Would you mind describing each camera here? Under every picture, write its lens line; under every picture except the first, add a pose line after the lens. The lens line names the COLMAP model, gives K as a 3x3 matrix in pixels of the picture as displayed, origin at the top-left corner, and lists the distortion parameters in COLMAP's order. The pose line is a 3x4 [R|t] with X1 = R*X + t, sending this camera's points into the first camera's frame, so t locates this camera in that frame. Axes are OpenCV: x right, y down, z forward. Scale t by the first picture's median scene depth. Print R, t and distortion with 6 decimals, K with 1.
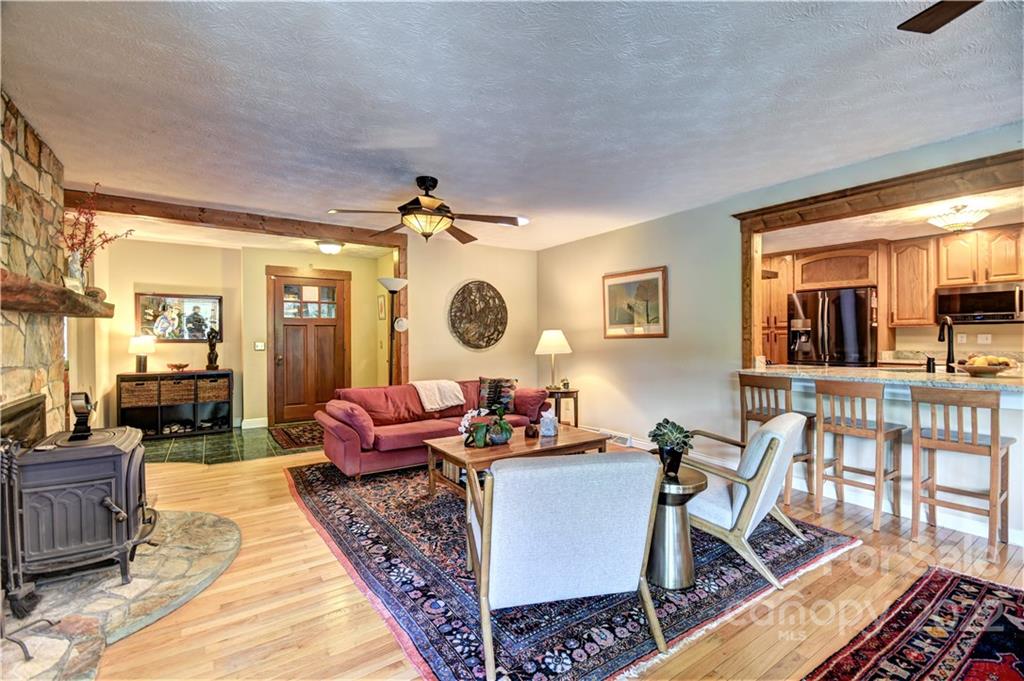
lens RADIAL K [[452.6, 0, 514.7], [0, 452.6, 339.4], [0, 0, 1]] dist [0.025627, -0.019852]
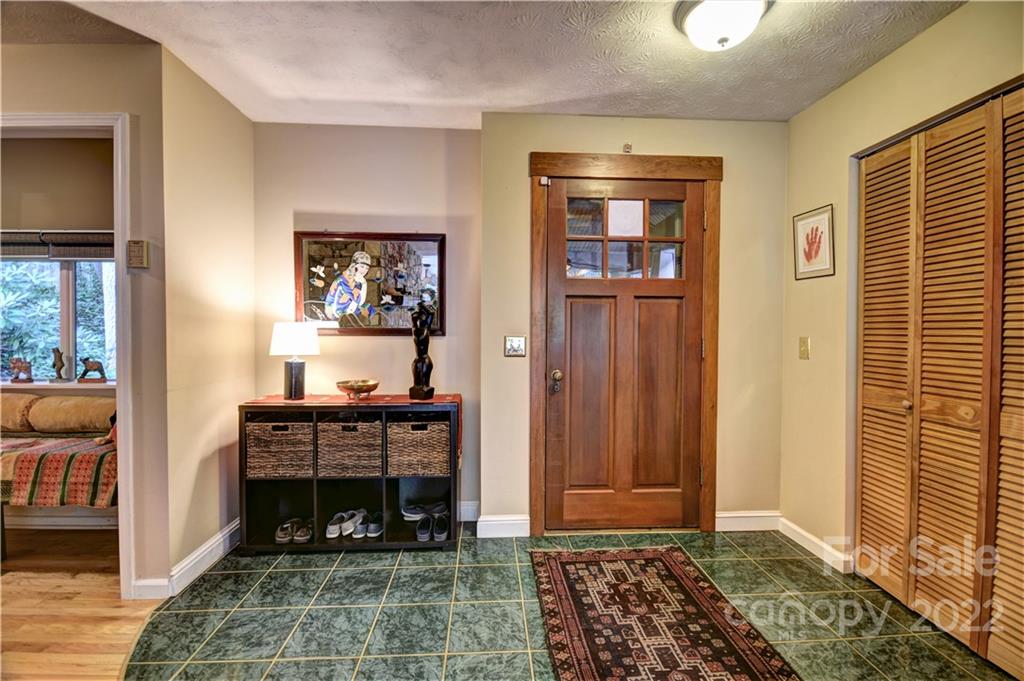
lens RADIAL K [[452.6, 0, 514.7], [0, 452.6, 339.4], [0, 0, 1]] dist [0.025627, -0.019852]
pose [[0.855611, 0.020458, -0.517214, -0.364396], [-0.009547, 0.999672, 0.023747, -0.001412], [0.517531, -0.015380, 0.855526, 0.679947]]
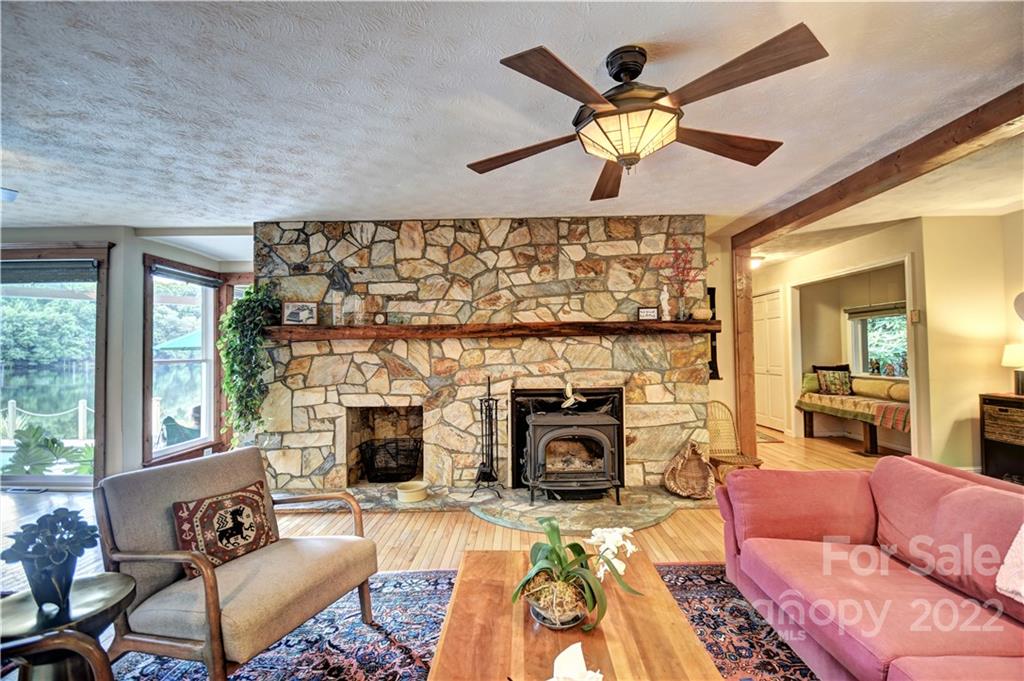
lens RADIAL K [[452.6, 0, 514.7], [0, 452.6, 339.4], [0, 0, 1]] dist [0.025627, -0.019852]
pose [[-0.571700, -0.011809, -0.820378, 0.191676], [0.012659, 0.999650, -0.023212, -0.006340], [0.820365, -0.023656, -0.571350, 0.717321]]
